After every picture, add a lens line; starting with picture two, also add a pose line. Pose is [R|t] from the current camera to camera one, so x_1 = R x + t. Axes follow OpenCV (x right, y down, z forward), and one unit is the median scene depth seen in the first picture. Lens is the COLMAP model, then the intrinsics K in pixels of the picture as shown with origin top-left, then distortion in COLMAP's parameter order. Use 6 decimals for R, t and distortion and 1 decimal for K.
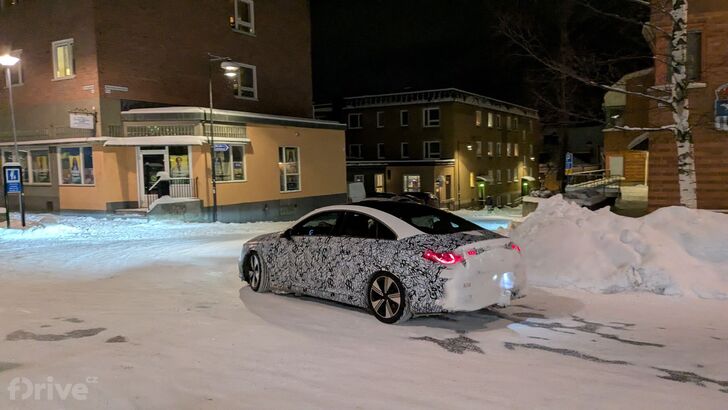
lens RADIAL K [[571.7, 0, 359.5], [0, 571.7, 206.4], [0, 0, 1]] dist [0.067194, -0.102366]
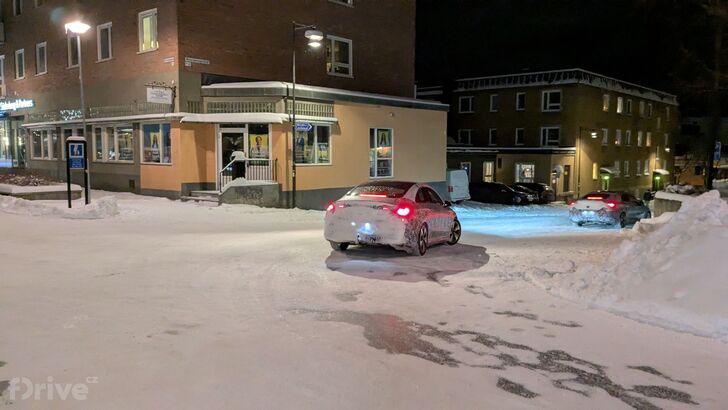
lens RADIAL K [[571.7, 0, 378.4], [0, 571.7, 211.1], [0, 0, 1]] dist [0.067194, -0.102366]
pose [[0.985510, 0.040485, -0.164713, 0.029393], [-0.035577, 0.998834, 0.032637, -0.002455], [0.165843, -0.026304, 0.985801, 0.113771]]
